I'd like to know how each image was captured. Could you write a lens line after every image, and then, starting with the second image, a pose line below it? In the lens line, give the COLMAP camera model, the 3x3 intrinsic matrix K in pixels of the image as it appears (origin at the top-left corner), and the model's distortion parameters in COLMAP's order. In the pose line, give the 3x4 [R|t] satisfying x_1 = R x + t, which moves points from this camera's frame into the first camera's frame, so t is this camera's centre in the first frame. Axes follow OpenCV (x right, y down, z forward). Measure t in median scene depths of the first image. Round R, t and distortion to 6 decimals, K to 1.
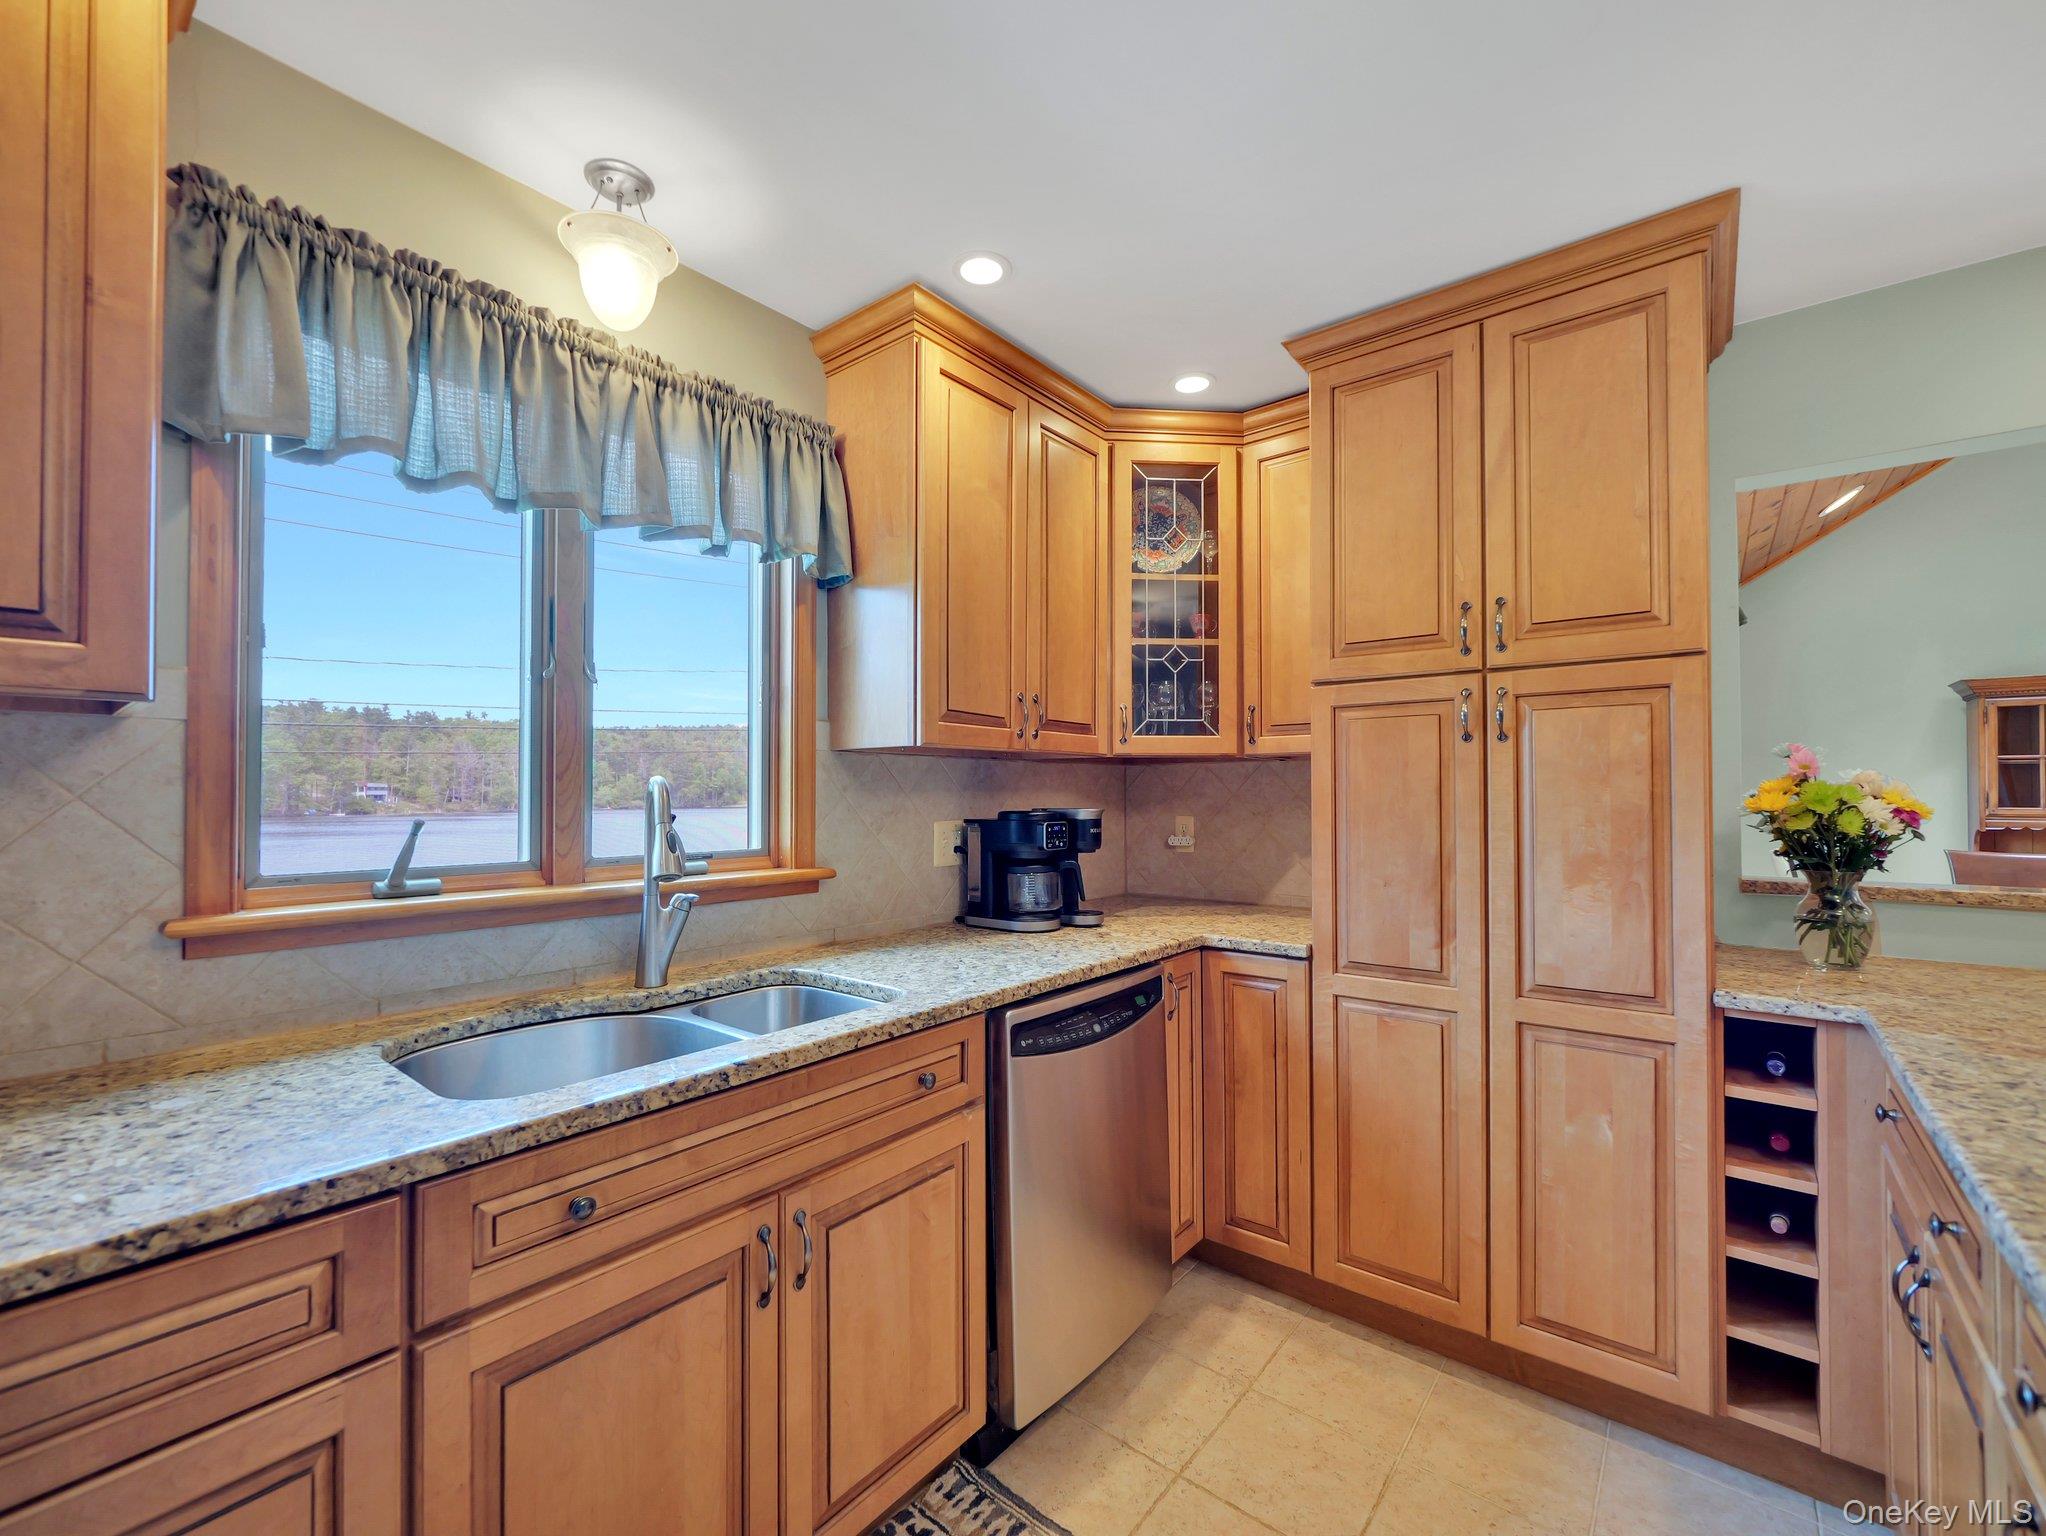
lens RADIAL K [[877.1, 0, 1032.6], [0, 877.1, 783.7], [0, 0, 1]] dist [-0.003126, -0.001001]
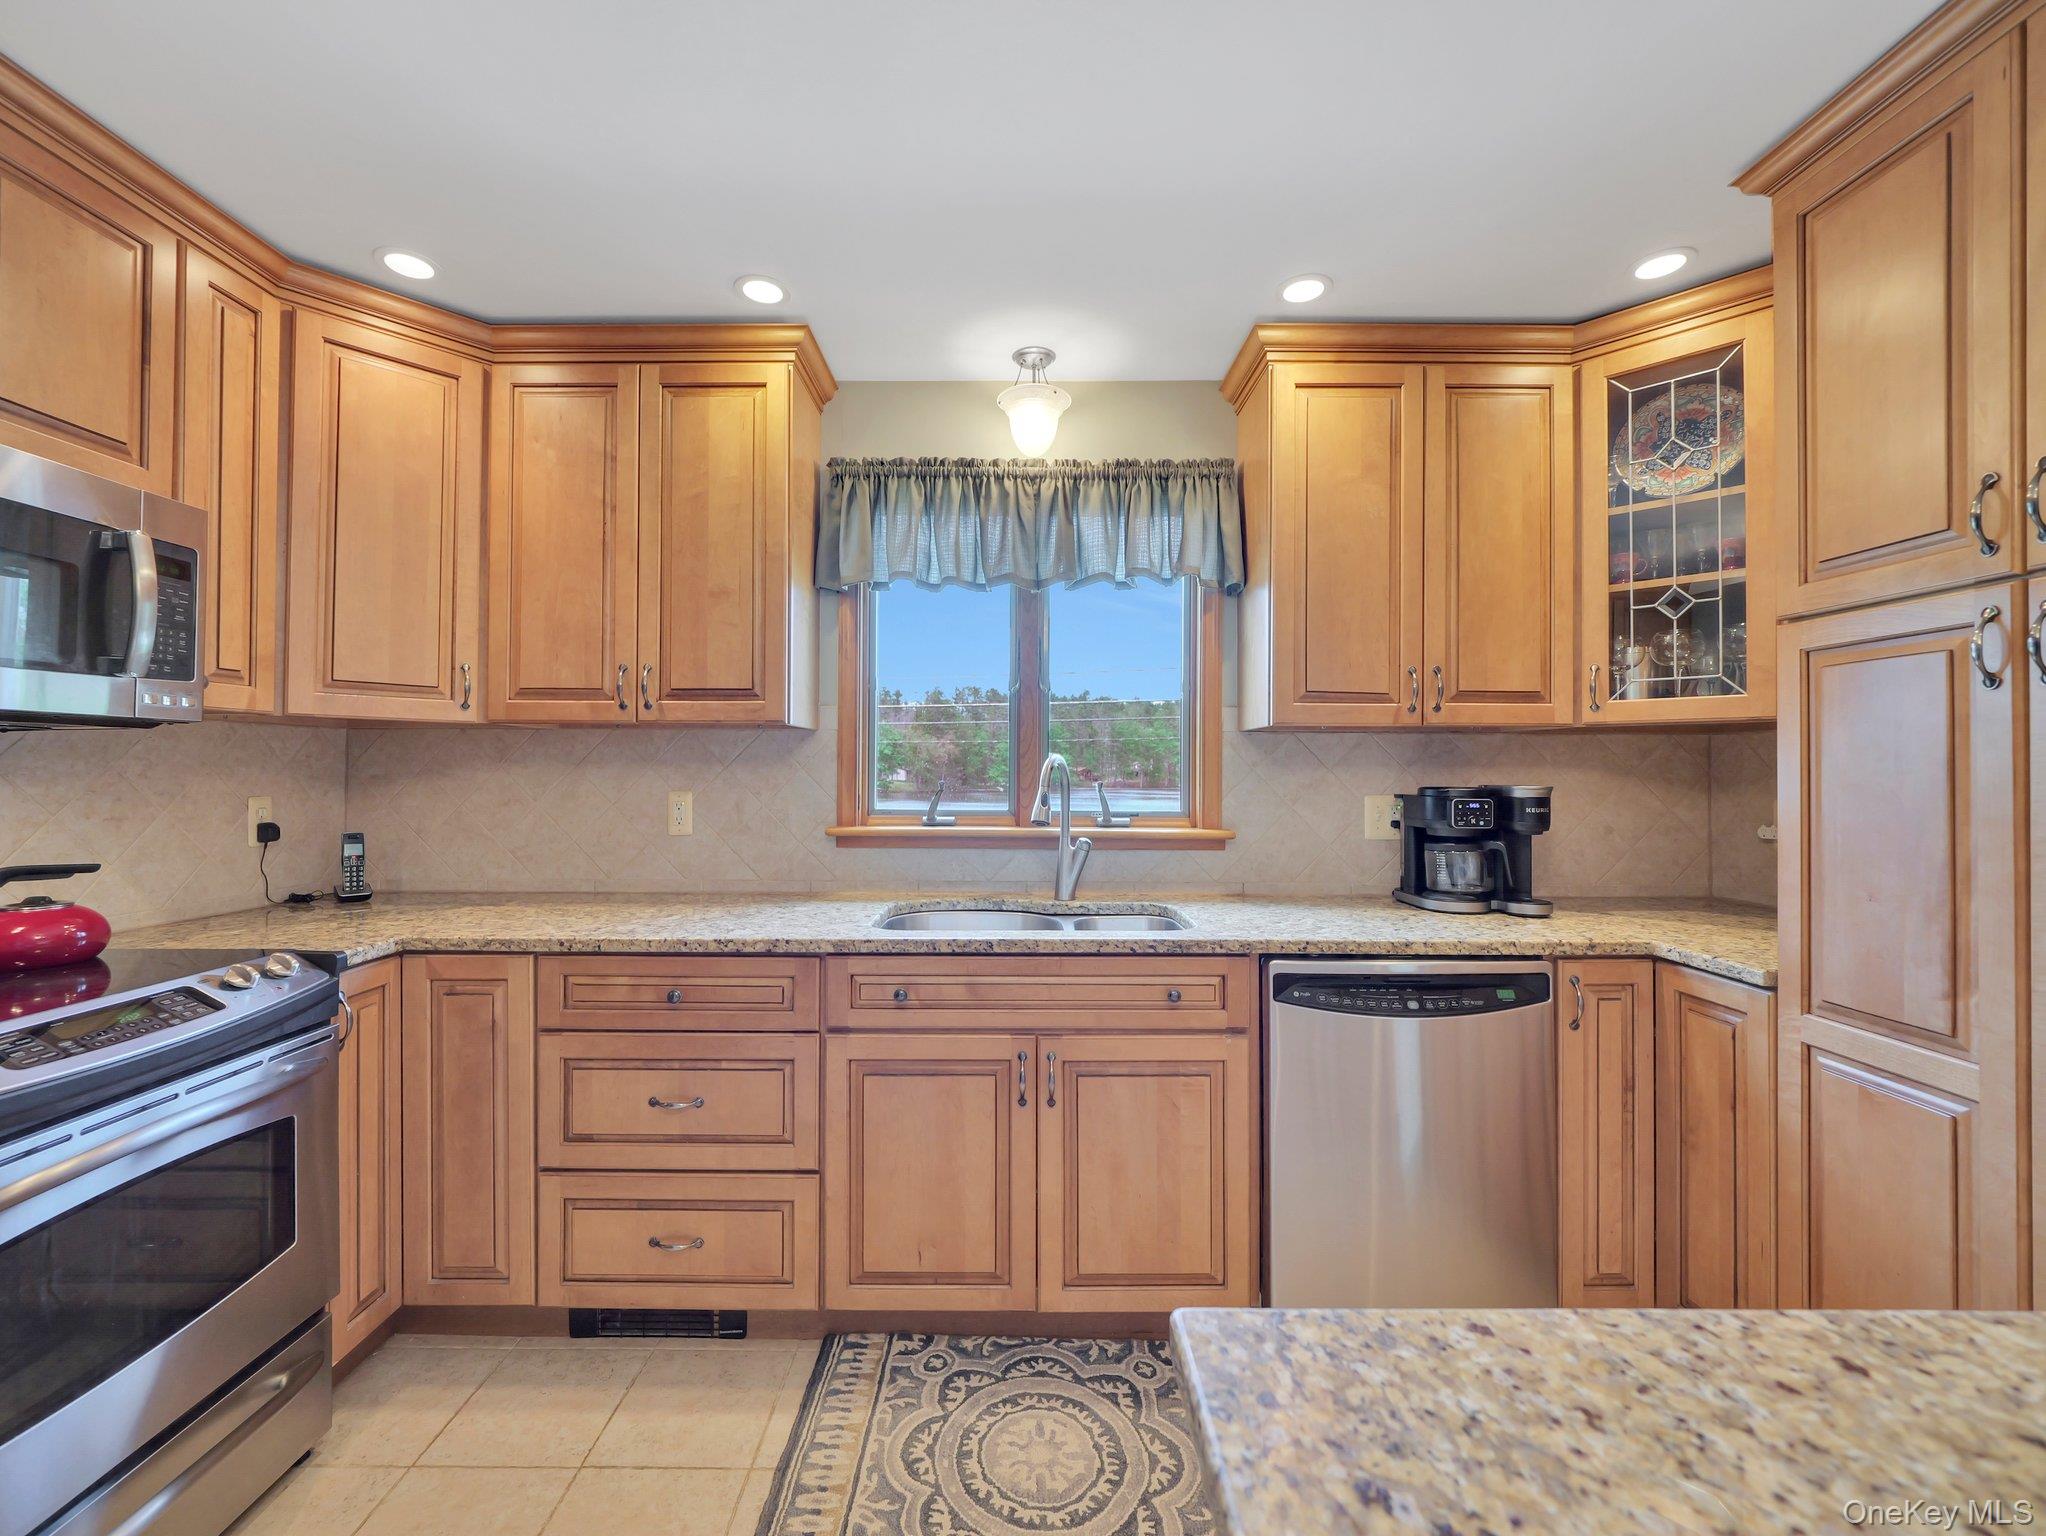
lens RADIAL K [[877.1, 0, 998.8], [0, 877.1, 759.4], [0, 0, 1]] dist [-0.003126, -0.001001]
pose [[0.619570, -0.005846, -0.784919, 0.626820], [0.004434, 0.999982, -0.003948, 0.004065], [0.784929, -0.001034, 0.619585, 0.022932]]
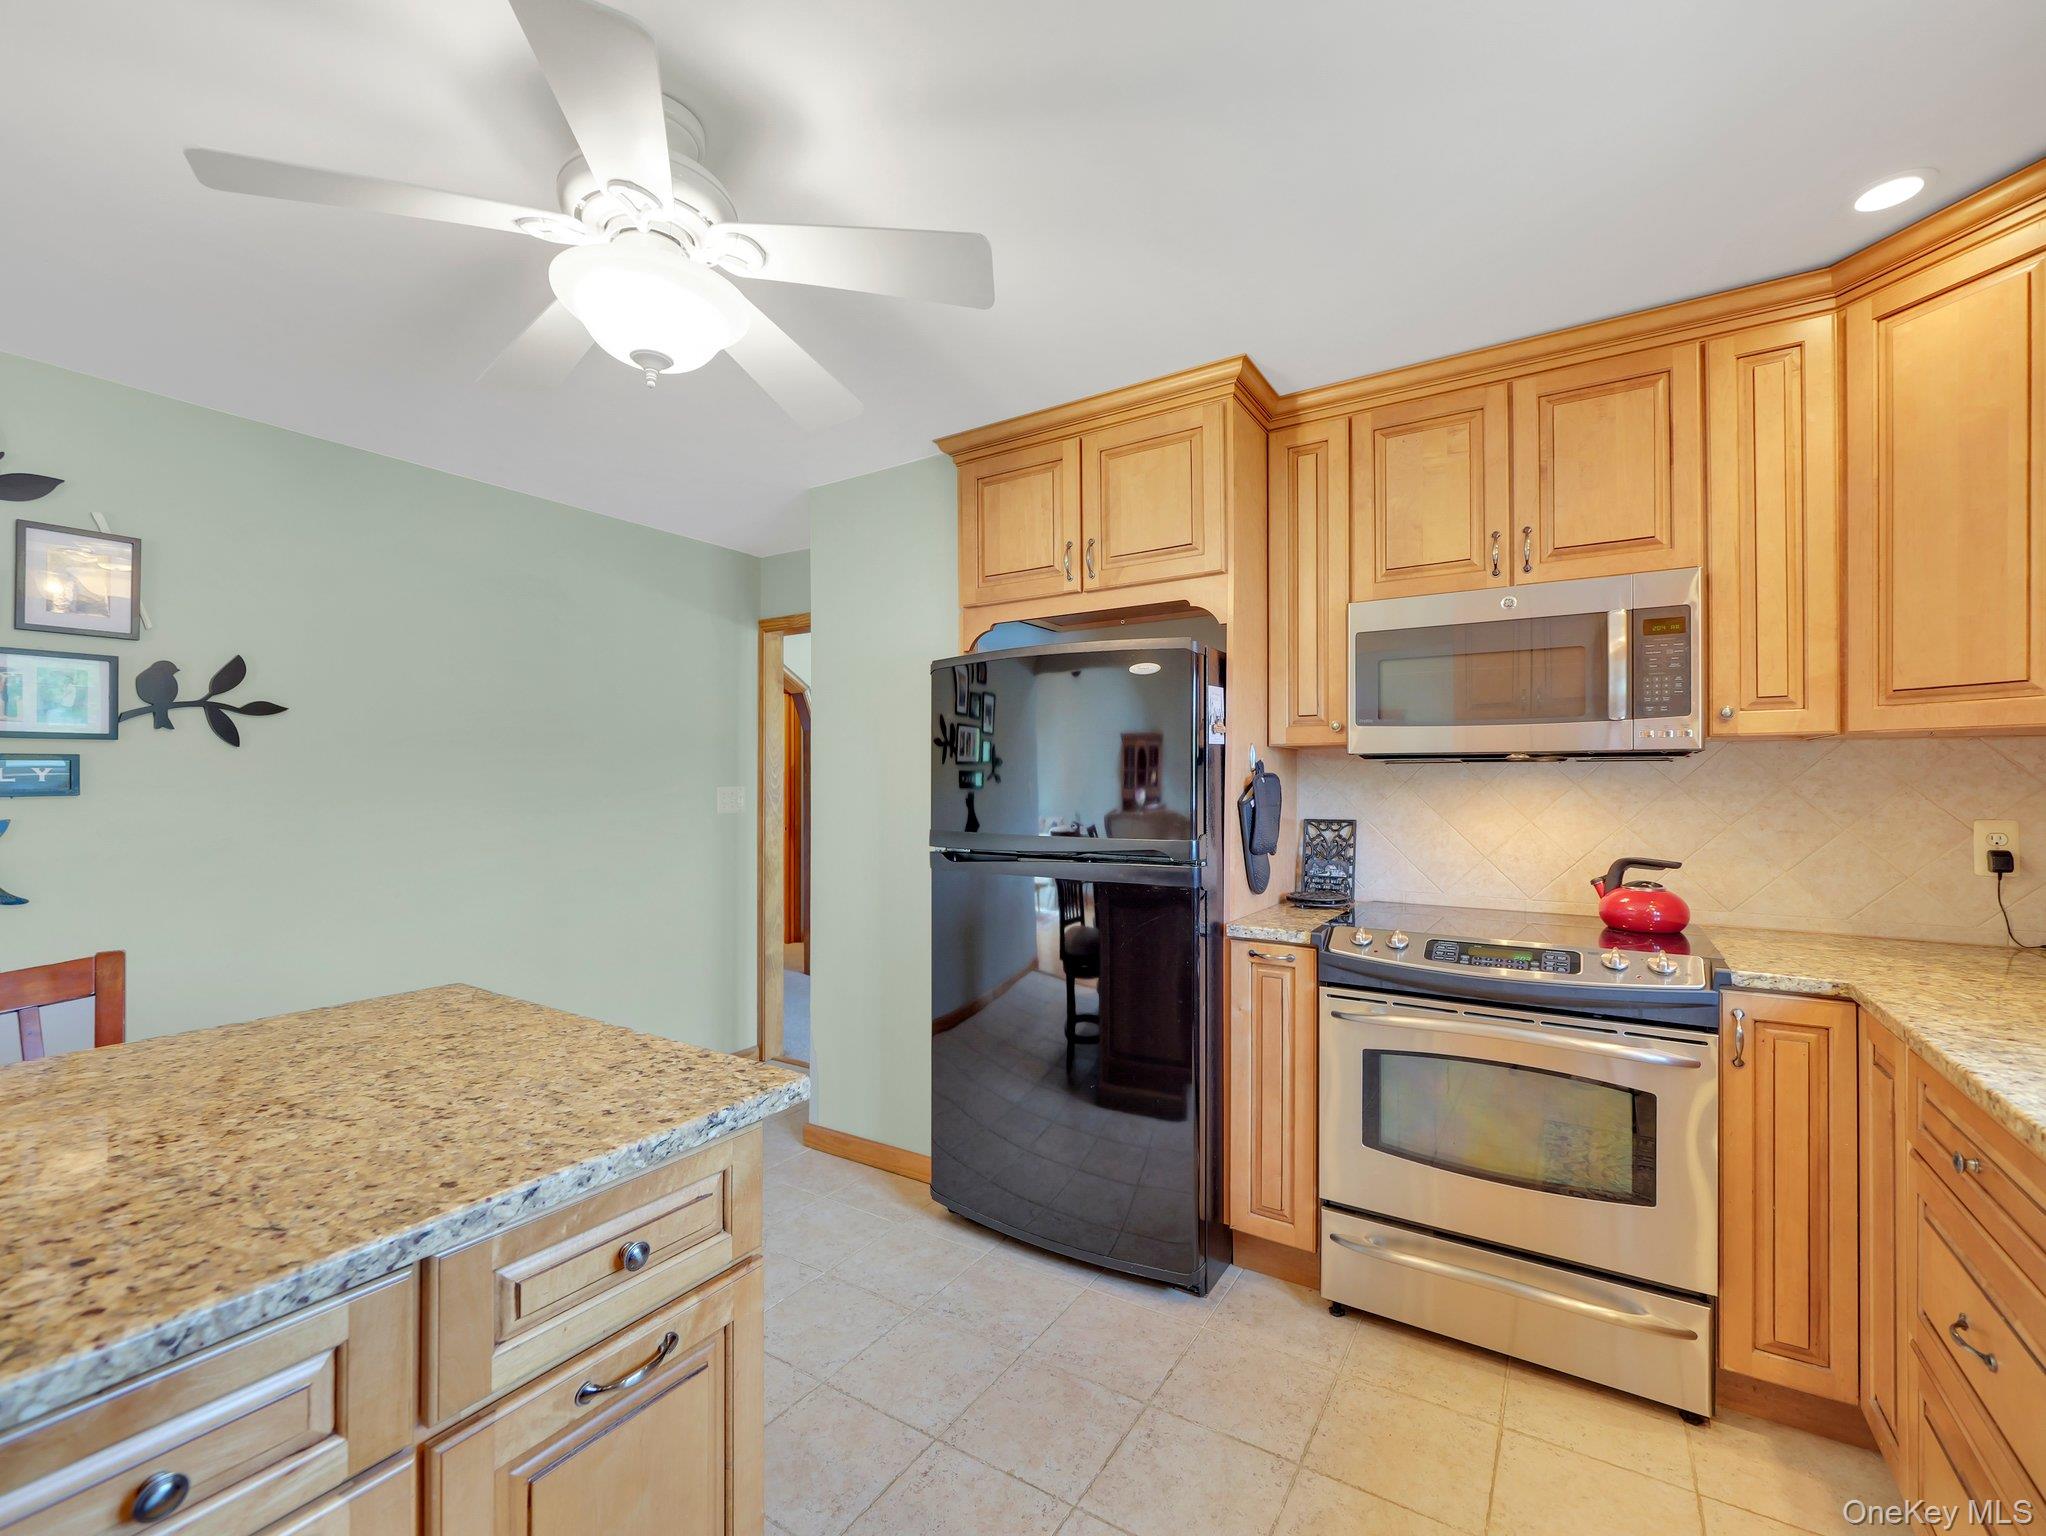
lens RADIAL K [[877.1, 0, 1028.9], [0, 877.1, 778.4], [0, 0, 1]] dist [-0.003126, -0.001001]
pose [[-0.994138, 0.003850, -0.108046, 0.304217], [0.005357, 0.999892, -0.013666, 0.003960], [0.107982, -0.014165, -0.994052, 0.967633]]
